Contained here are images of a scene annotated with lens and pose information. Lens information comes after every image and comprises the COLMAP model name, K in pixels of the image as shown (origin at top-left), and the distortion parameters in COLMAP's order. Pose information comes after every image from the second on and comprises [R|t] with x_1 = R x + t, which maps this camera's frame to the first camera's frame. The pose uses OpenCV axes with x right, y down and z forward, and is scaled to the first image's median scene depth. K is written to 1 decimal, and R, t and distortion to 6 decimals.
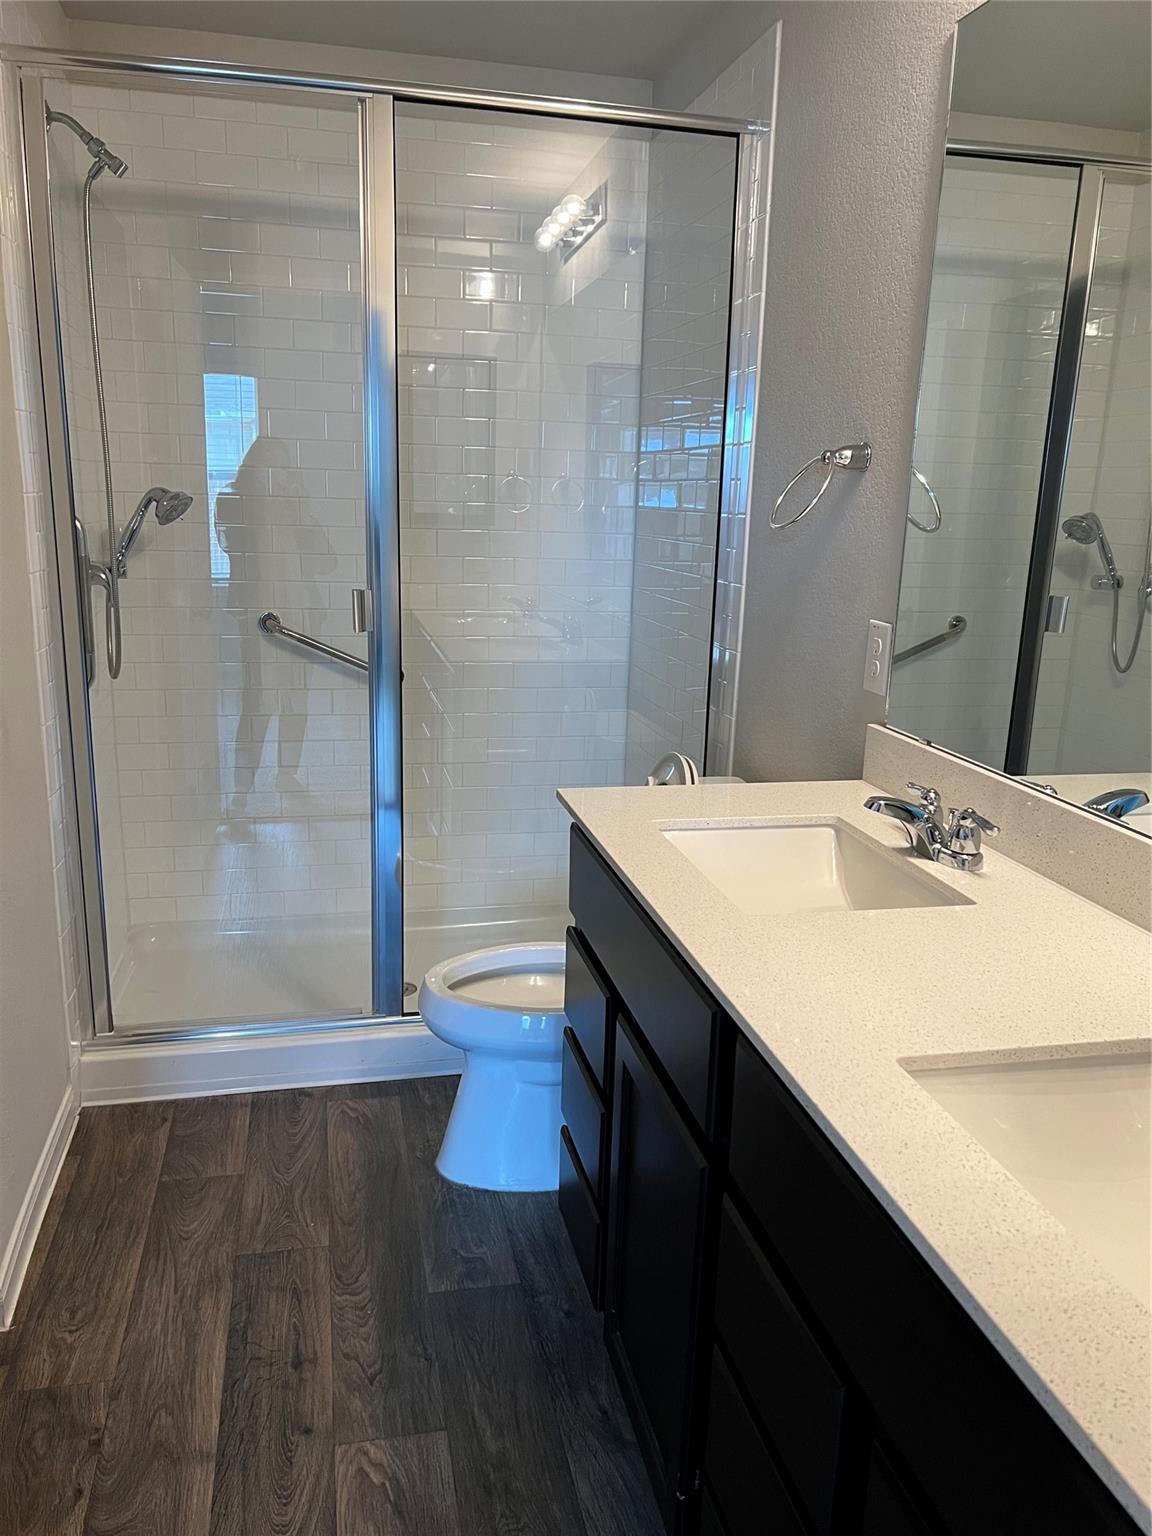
lens RADIAL K [[1150.5, 0, 567.8], [0, 1150.5, 776.0], [0, 0, 1]] dist [0.097797, -0.150198]
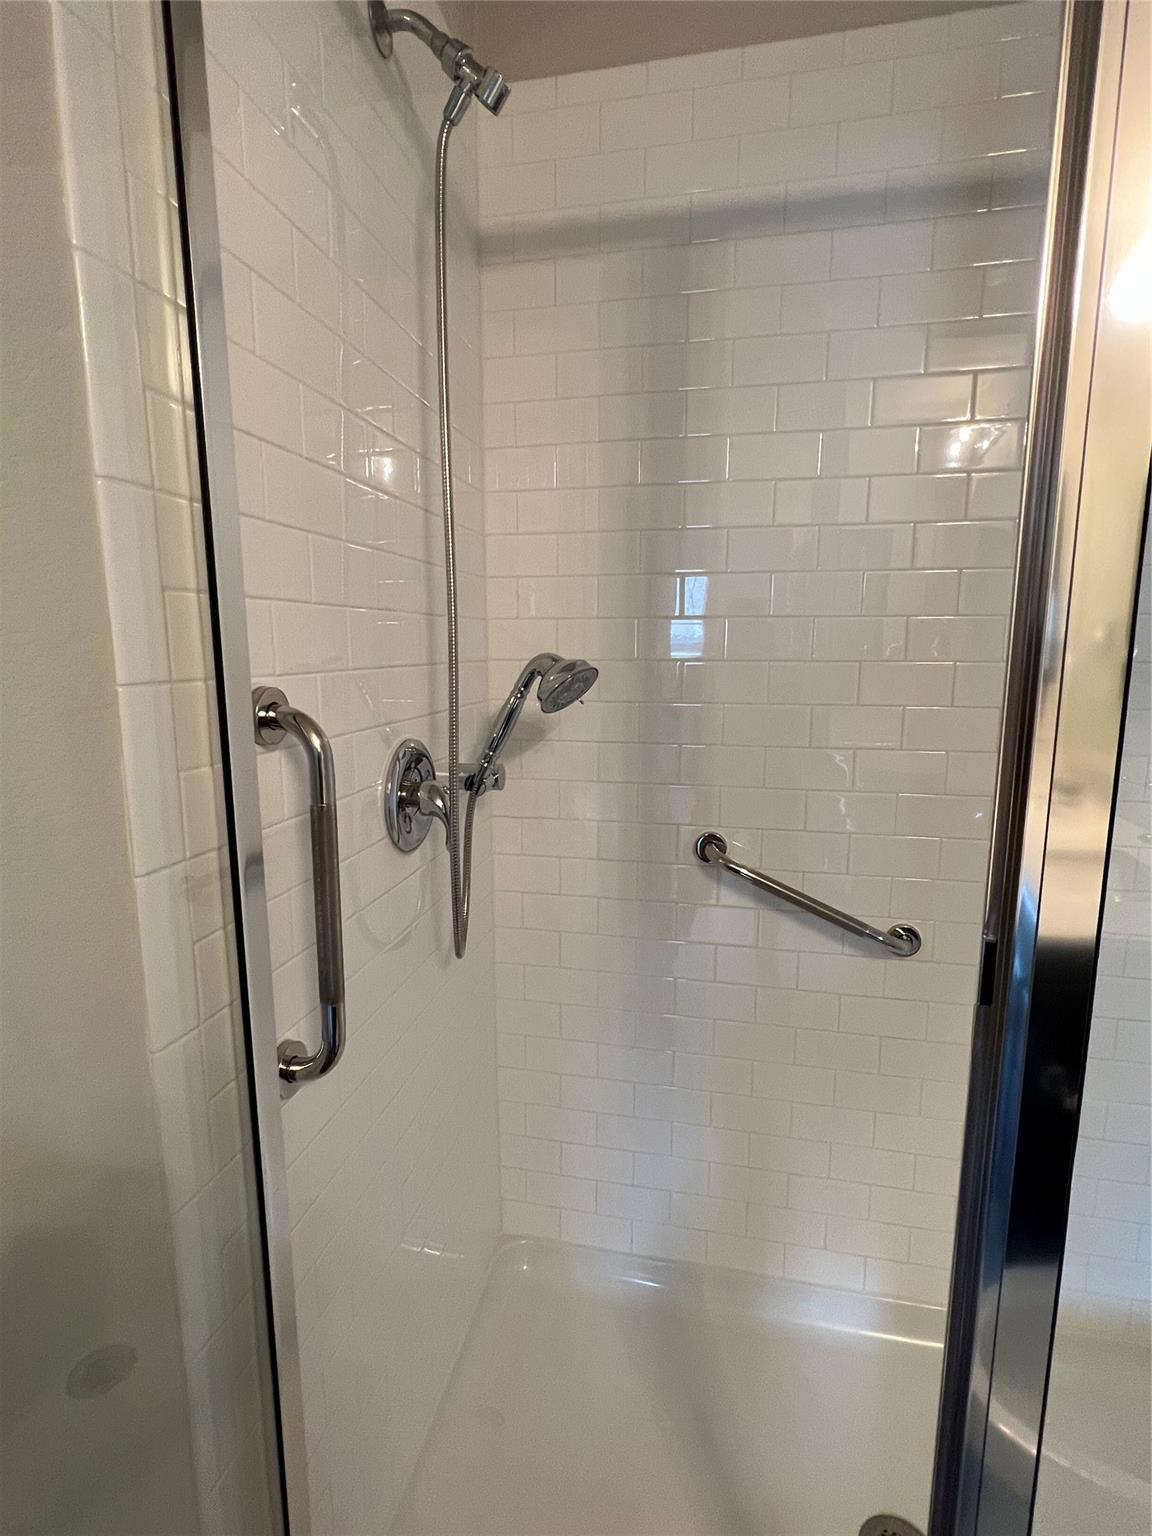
lens RADIAL K [[758.4, 0, 576.0], [0, 758.4, 768.0], [0, 0, 1]] dist [-0.002861, -0.000286]
pose [[0.909625, 0.033864, -0.414048, -0.169423], [-0.068404, 0.995277, -0.068877, -0.160481], [0.409760, 0.090975, 0.907646, 0.648129]]
